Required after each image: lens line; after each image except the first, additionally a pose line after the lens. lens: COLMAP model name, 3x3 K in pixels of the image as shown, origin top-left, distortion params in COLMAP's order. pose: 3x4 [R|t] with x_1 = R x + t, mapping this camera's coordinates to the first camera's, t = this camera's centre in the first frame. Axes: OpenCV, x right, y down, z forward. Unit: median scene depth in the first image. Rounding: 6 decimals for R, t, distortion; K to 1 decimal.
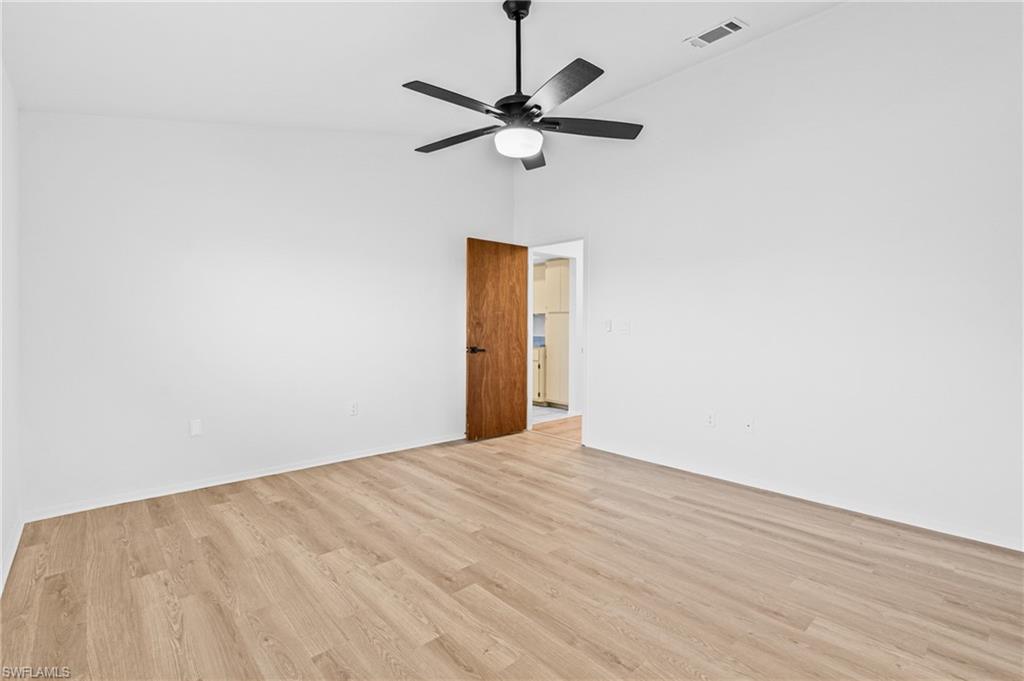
lens RADIAL K [[464.9, 0, 503.0], [0, 464.9, 340.9], [0, 0, 1]] dist [-0.001622, 0.000261]
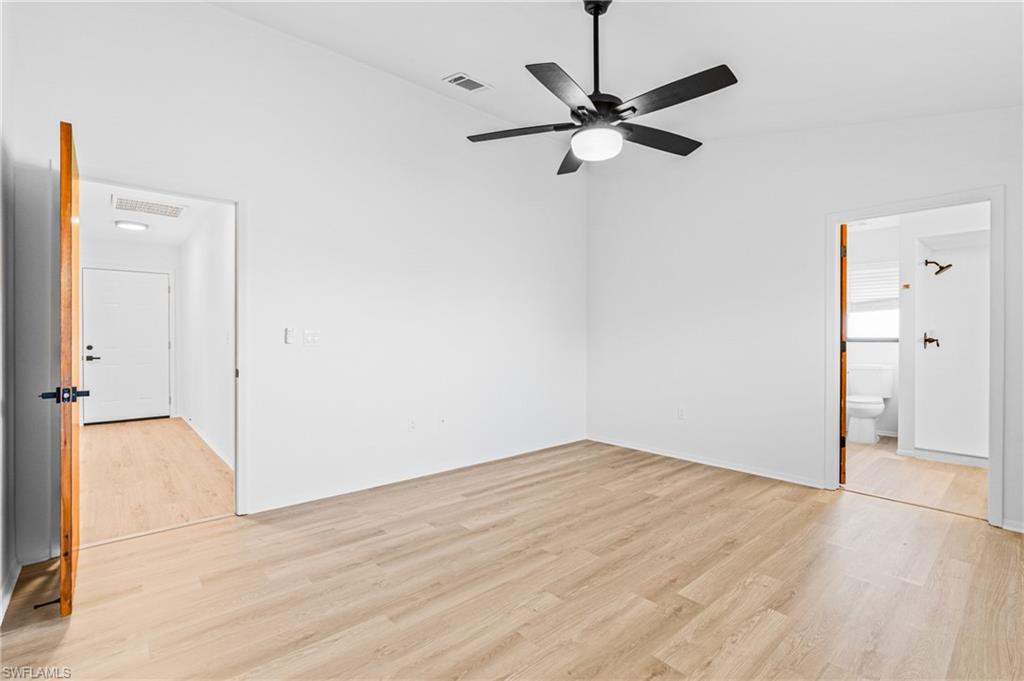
lens RADIAL K [[464.9, 0, 503.0], [0, 464.9, 340.9], [0, 0, 1]] dist [-0.001622, 0.000261]
pose [[0.015491, -0.010732, 0.999822, -0.887828], [0.029487, 0.999512, 0.010271, -0.039457], [-0.999445, 0.029322, 0.015800, 1.117678]]
